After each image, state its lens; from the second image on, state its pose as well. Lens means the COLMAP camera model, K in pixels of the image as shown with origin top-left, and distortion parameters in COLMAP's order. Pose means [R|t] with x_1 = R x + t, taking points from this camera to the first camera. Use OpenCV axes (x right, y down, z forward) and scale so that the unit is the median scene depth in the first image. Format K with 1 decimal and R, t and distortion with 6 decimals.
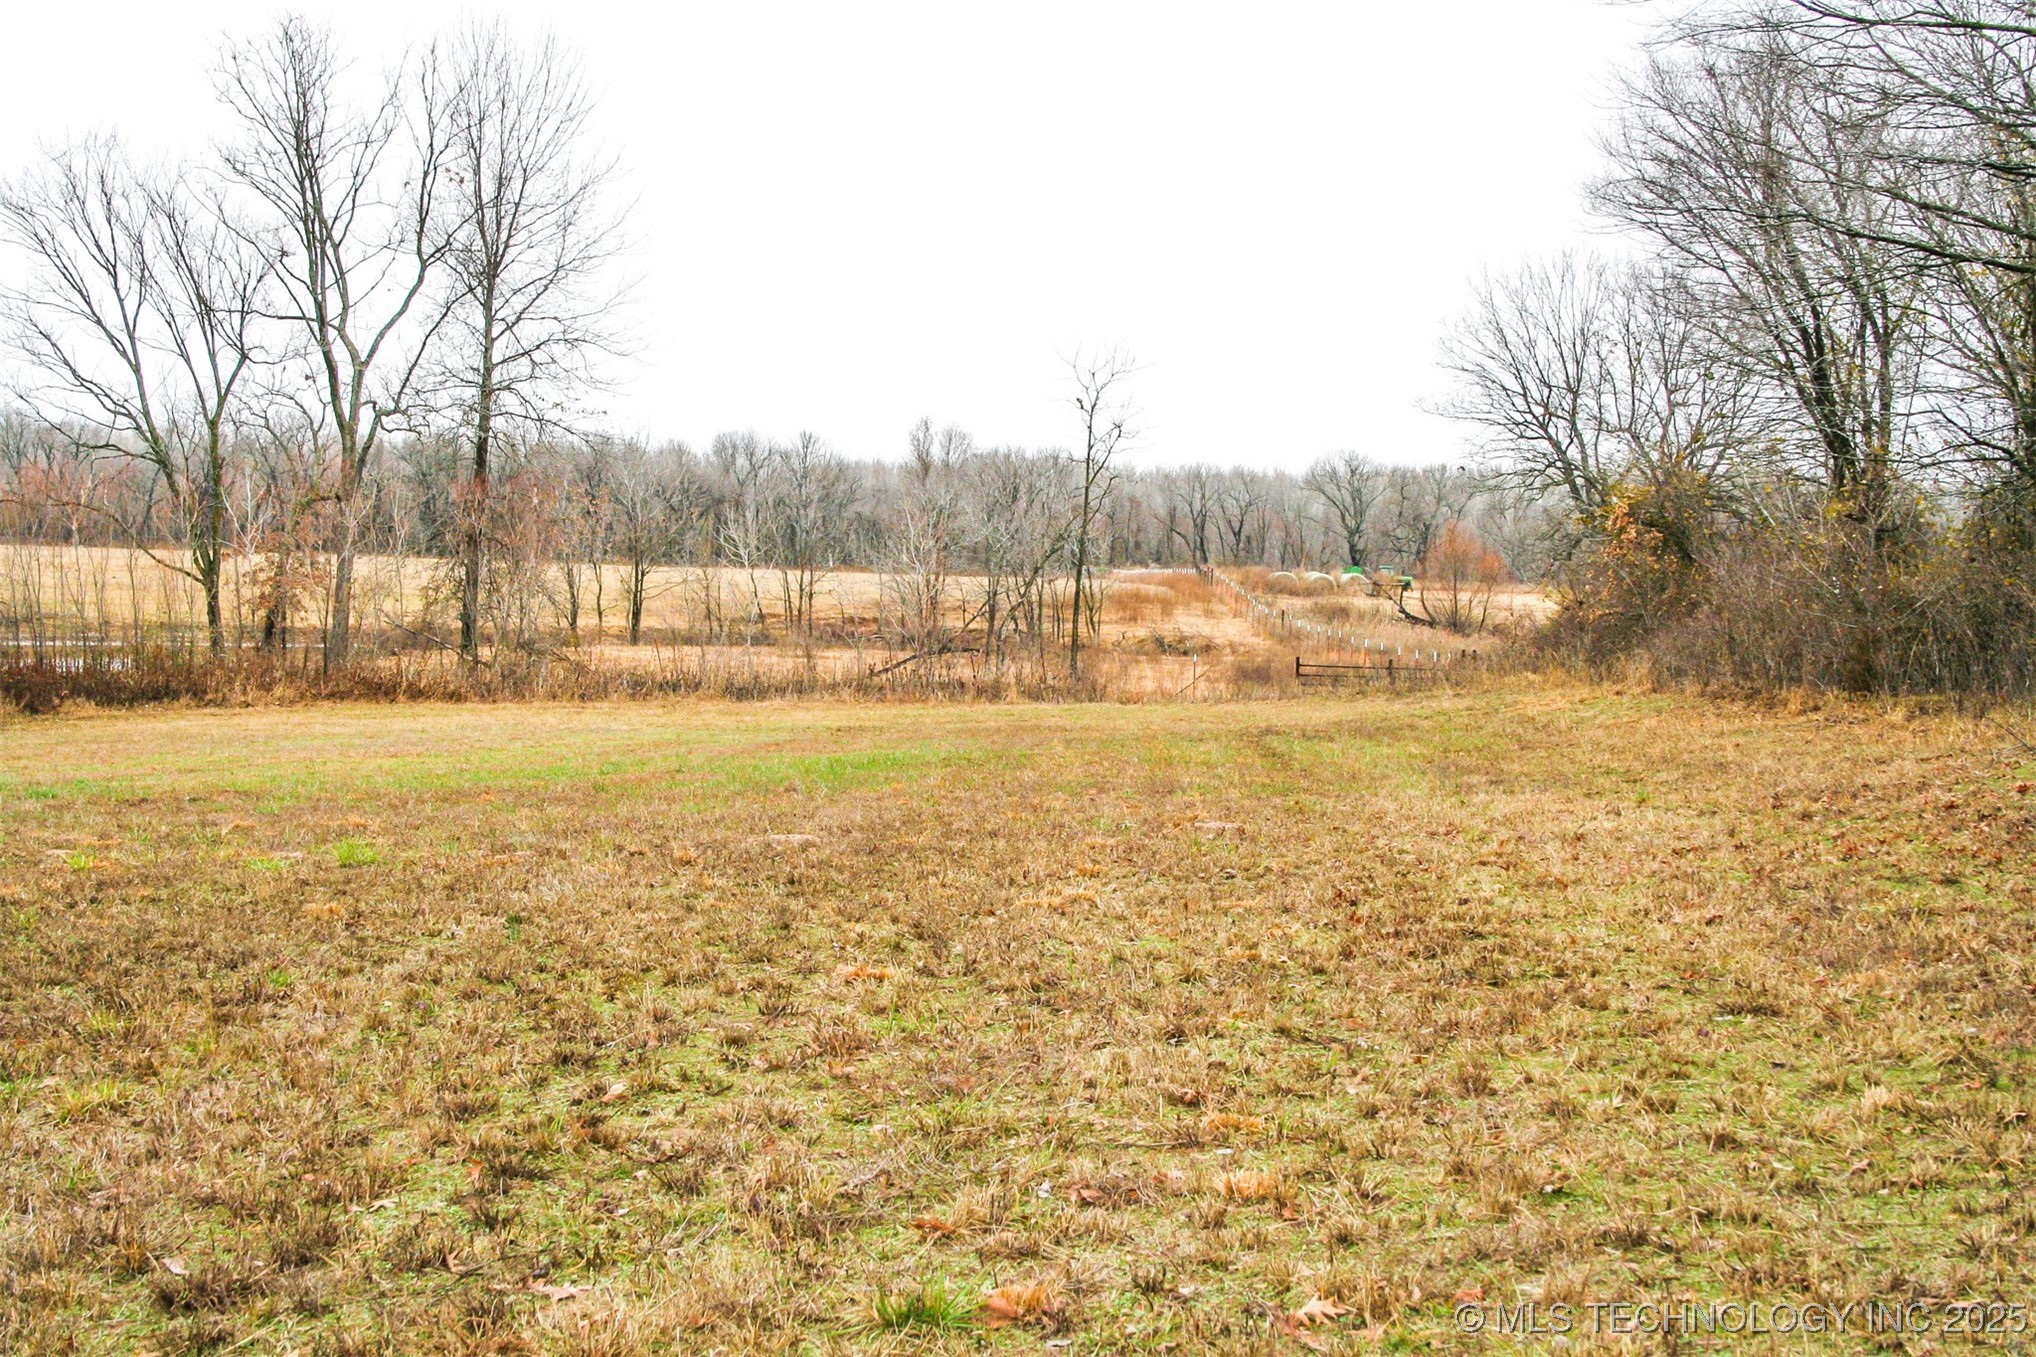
lens RADIAL K [[3808.6, 0, 1017.4], [0, 3808.6, 680.4], [0, 0, 1]] dist [-0.015494, 0.000000]
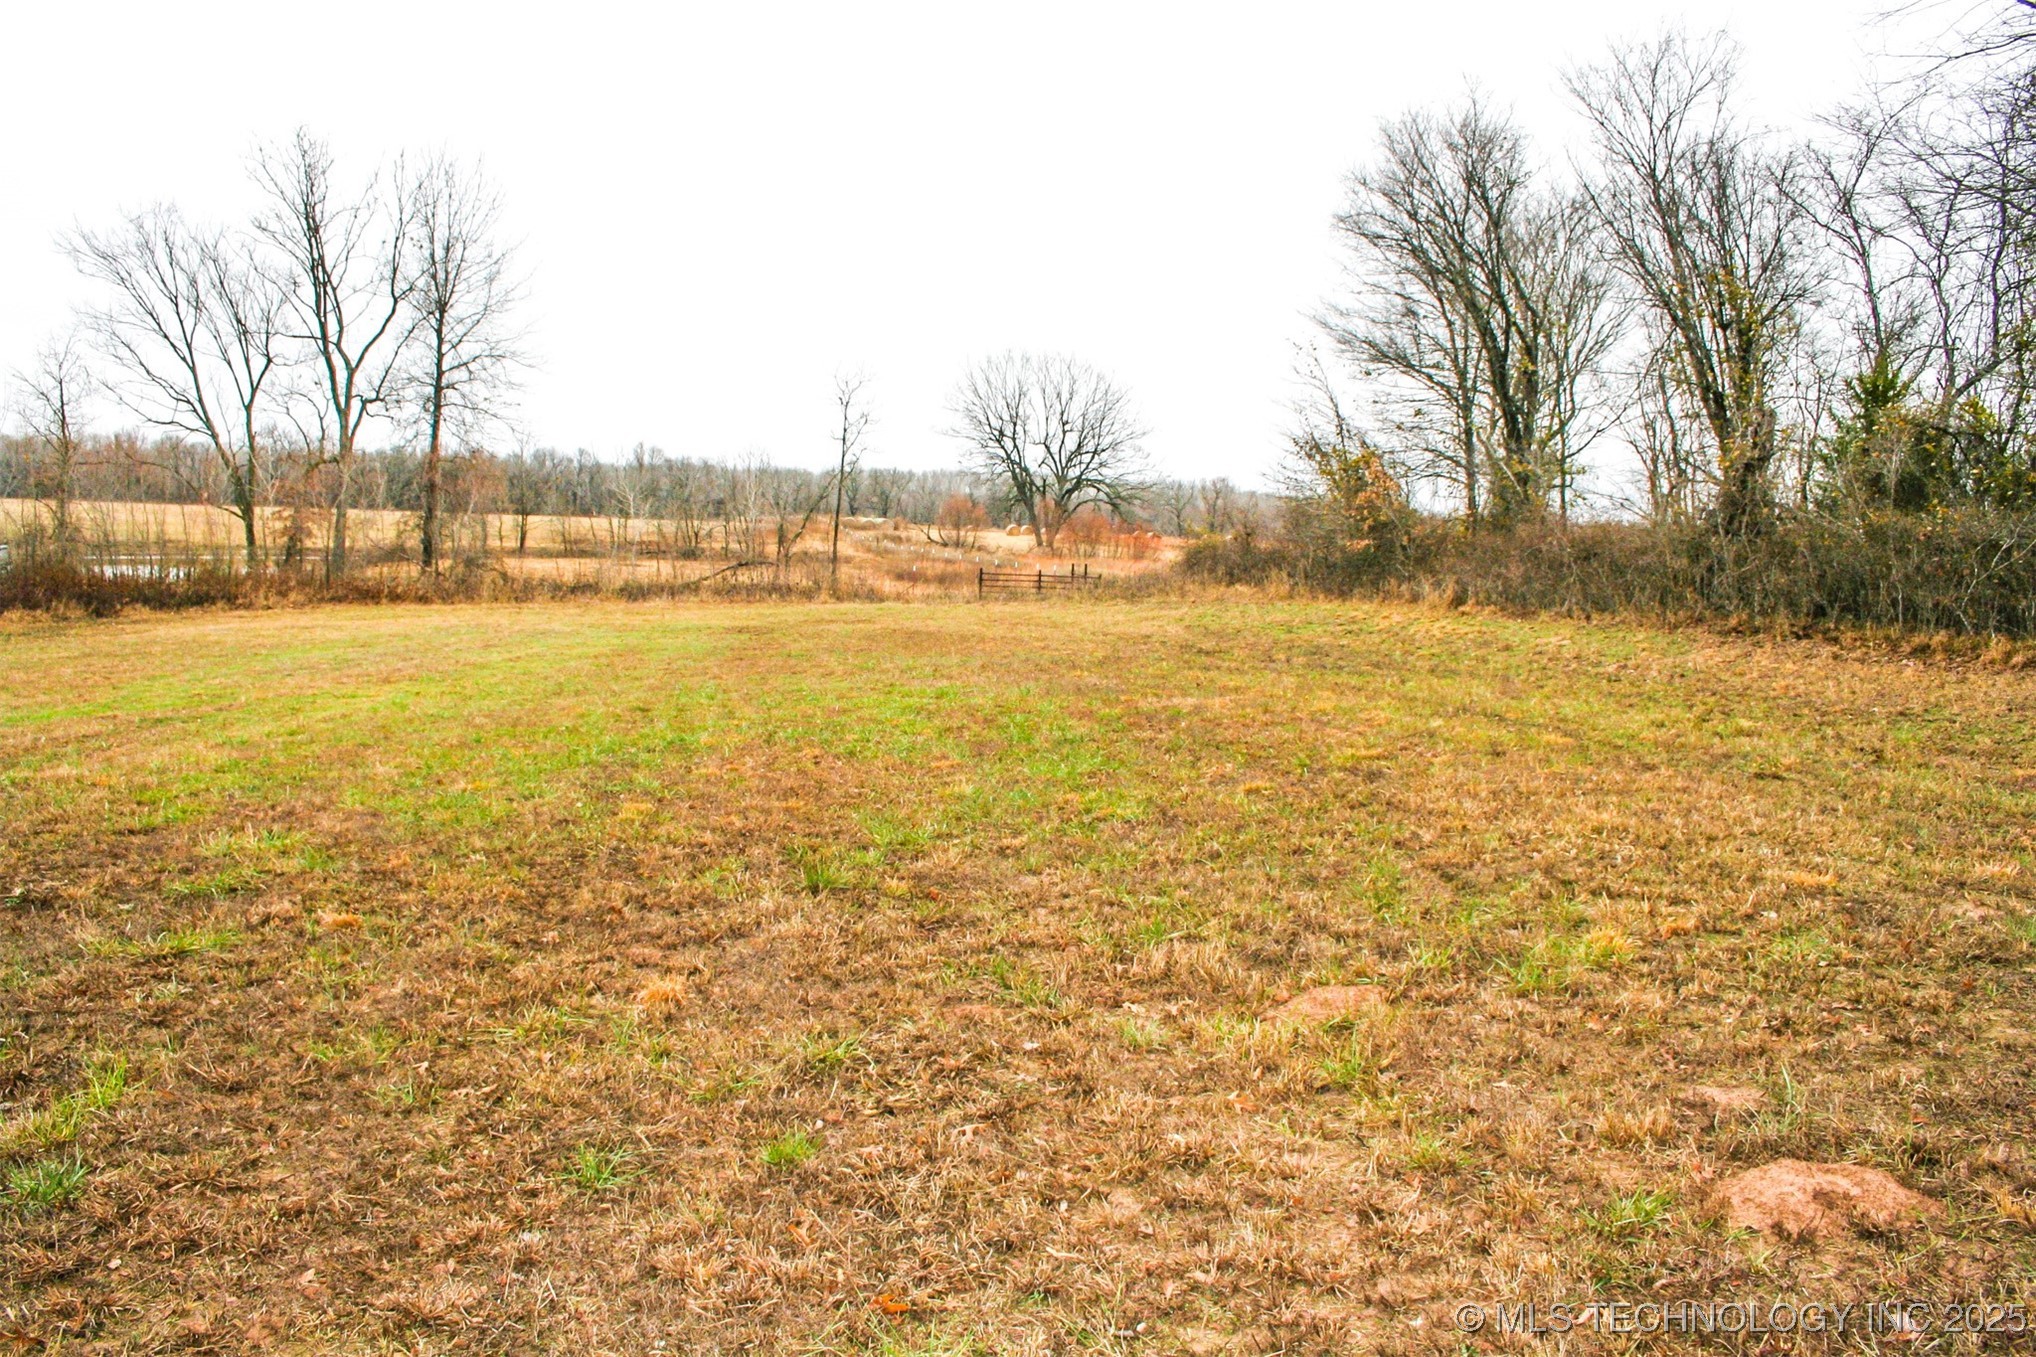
lens RADIAL K [[1717.5, 0, 1017.8], [0, 1717.5, 688.3], [0, 0, 1]] dist [-0.125820, 0.039424]
pose [[0.979647, -0.011713, 0.200385, -0.052169], [-0.002239, 0.997596, 0.069257, -0.005683], [-0.200715, -0.068297, 0.977266, 0.308578]]
